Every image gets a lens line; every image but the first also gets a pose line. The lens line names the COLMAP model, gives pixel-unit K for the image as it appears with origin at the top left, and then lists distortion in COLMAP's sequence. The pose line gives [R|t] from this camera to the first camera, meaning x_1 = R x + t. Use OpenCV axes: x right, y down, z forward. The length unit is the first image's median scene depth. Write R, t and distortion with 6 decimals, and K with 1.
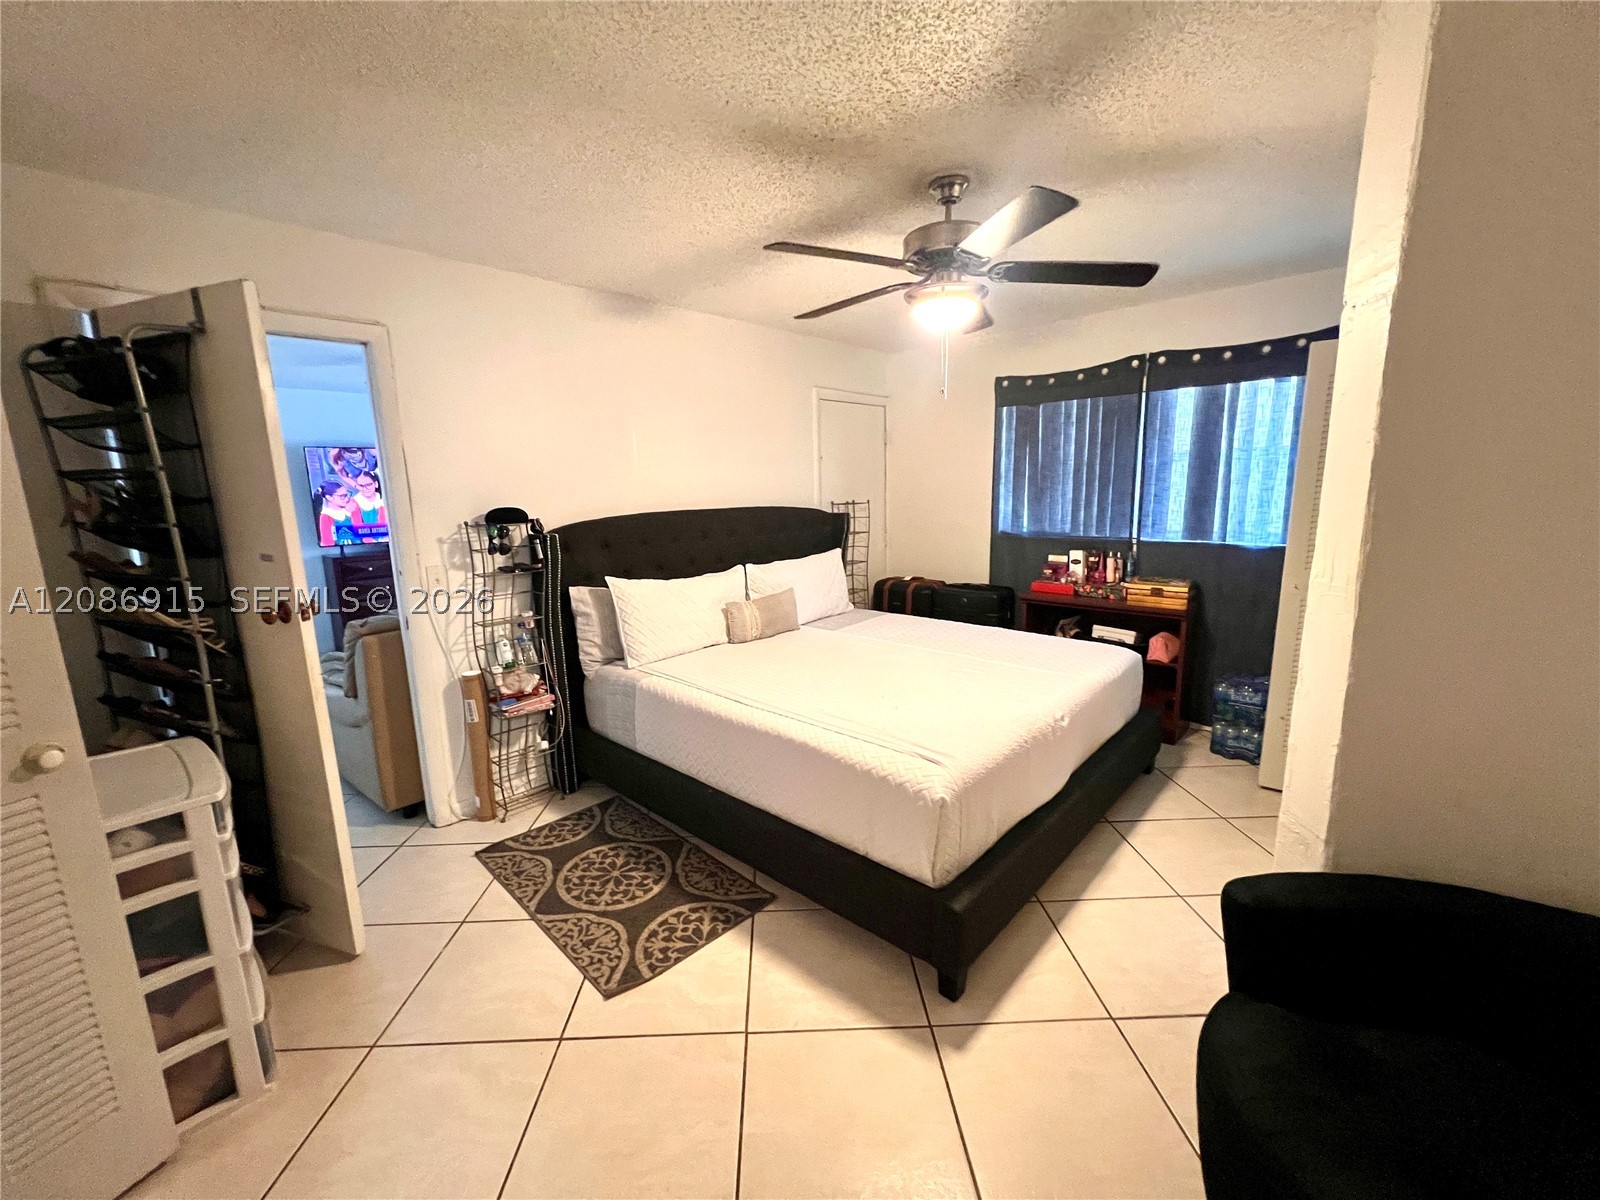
lens RADIAL K [[643.1, 0, 796.5], [0, 643.1, 601.1], [0, 0, 1]] dist [-0.000828, 0.000666]
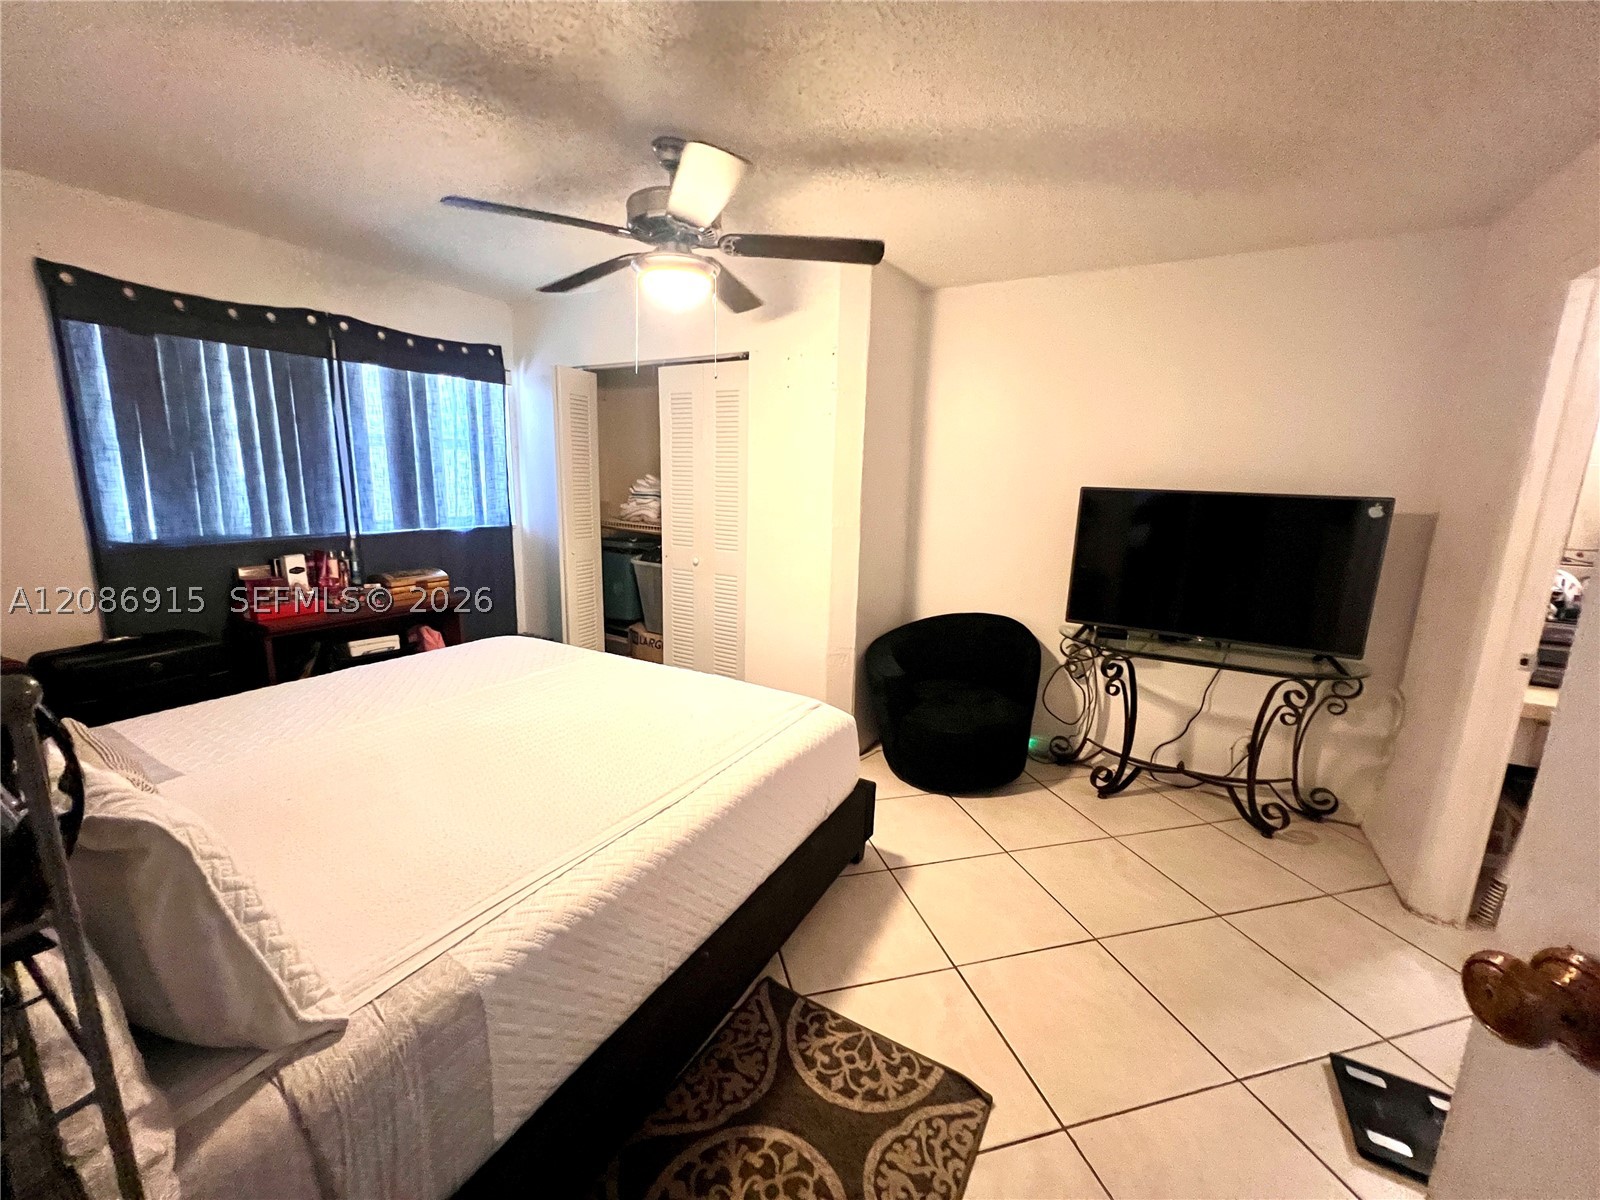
lens RADIAL K [[643.1, 0, 796.5], [0, 643.1, 601.1], [0, 0, 1]] dist [-0.000828, 0.000666]
pose [[-0.234073, -0.169814, 0.957274, -0.773034], [0.159315, 0.964618, 0.210072, -0.166217], [-0.959077, 0.201680, -0.198737, 1.088414]]
